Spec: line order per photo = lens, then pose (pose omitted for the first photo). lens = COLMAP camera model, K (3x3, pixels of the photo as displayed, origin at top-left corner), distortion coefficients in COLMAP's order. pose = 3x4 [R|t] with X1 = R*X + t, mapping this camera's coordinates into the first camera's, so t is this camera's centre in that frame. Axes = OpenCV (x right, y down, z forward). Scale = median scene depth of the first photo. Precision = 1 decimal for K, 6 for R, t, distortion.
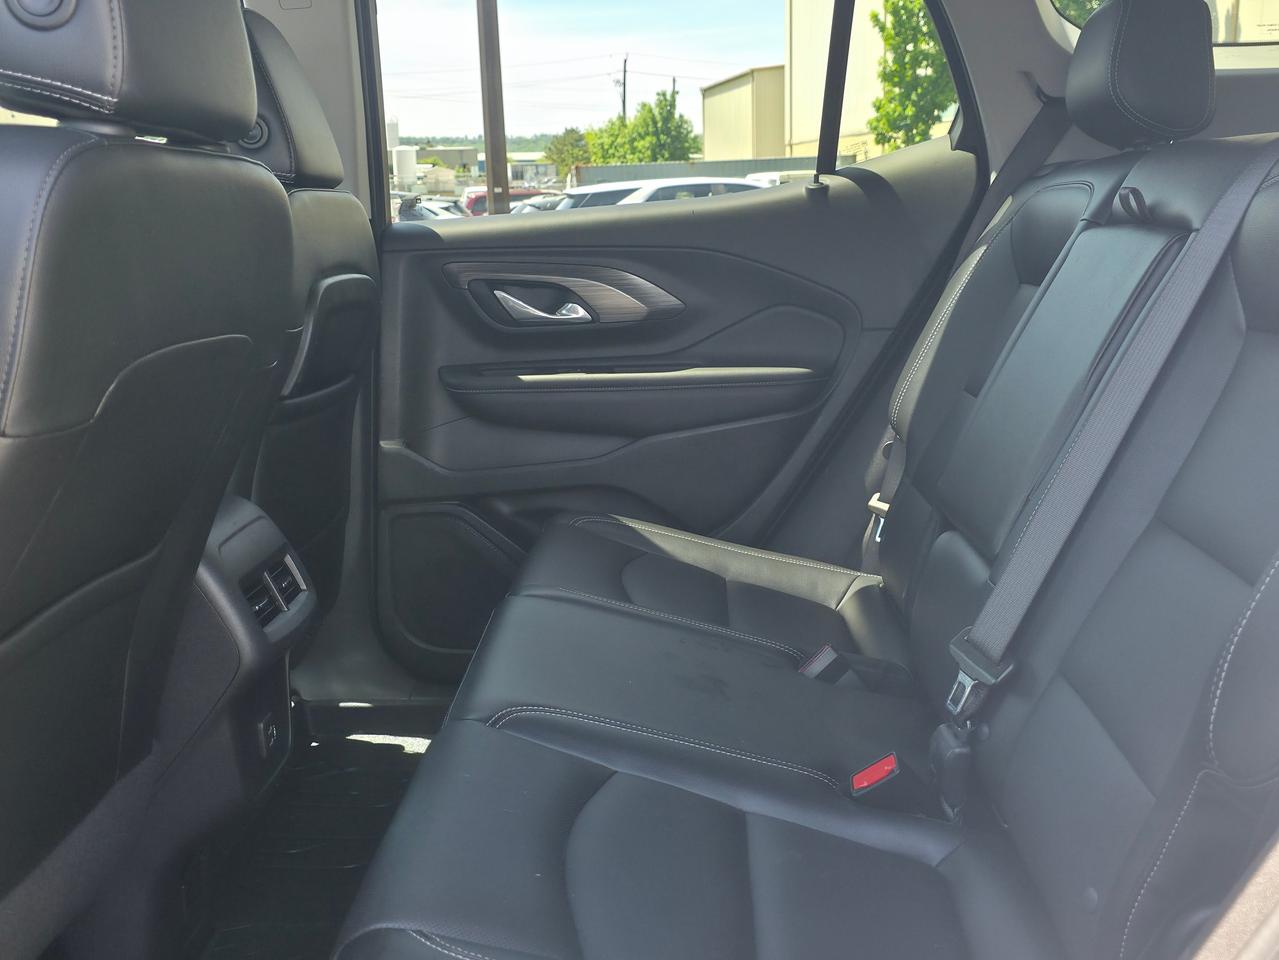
lens RADIAL K [[1309.3, 0, 639.5], [0, 1309.3, 480.0], [0, 0, 1]] dist [0.132010, -0.358590]
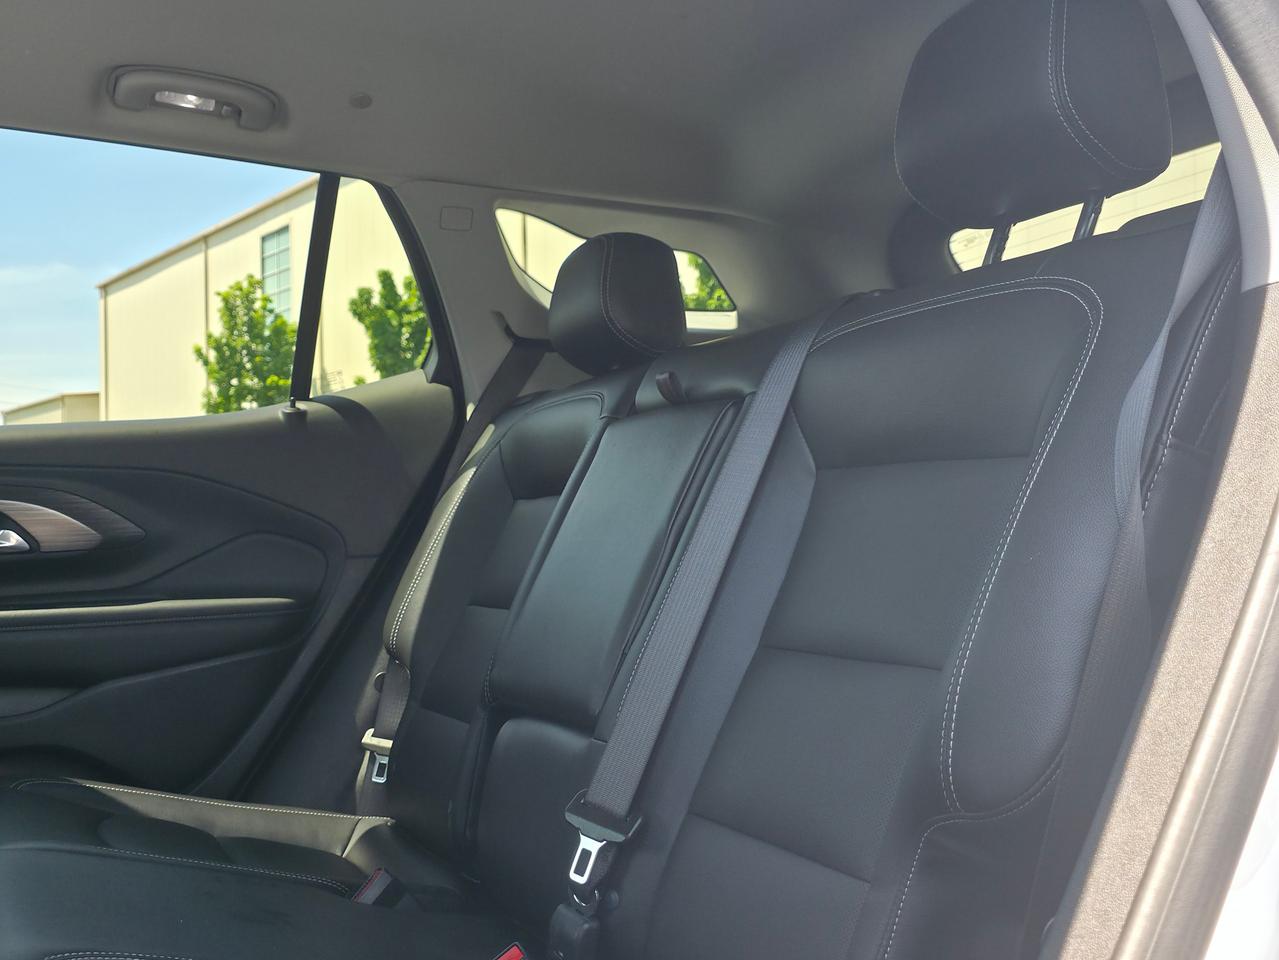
lens RADIAL K [[1309.3, 0, 639.5], [0, 1309.3, 480.0], [0, 0, 1]] dist [0.132010, -0.358590]
pose [[0.879156, 0.023696, 0.475944, -0.004762], [0.094042, 0.970494, -0.222032, 0.003039], [-0.467162, 0.239959, 0.850987, 0.003349]]
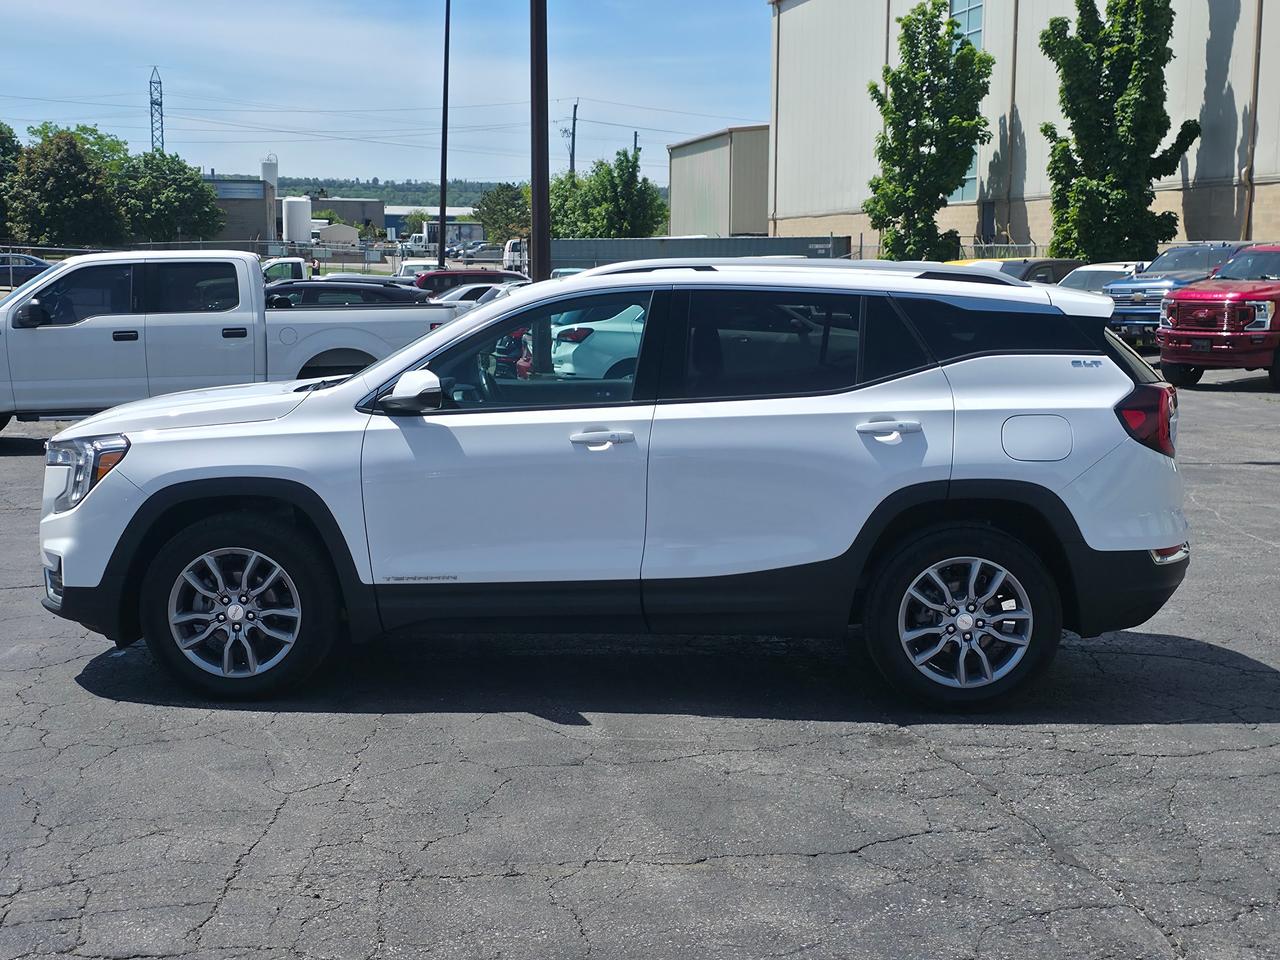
lens RADIAL K [[1713.0, 0, 640.0], [0, 1713.0, 480.0], [0, 0, 1]] dist [0.171710, -0.532790]
pose [[0.998647, 0.032582, 0.040520, -0.016761], [-0.028916, 0.995704, -0.087967, 0.018041], [-0.043212, 0.086677, 0.995299, -0.123253]]
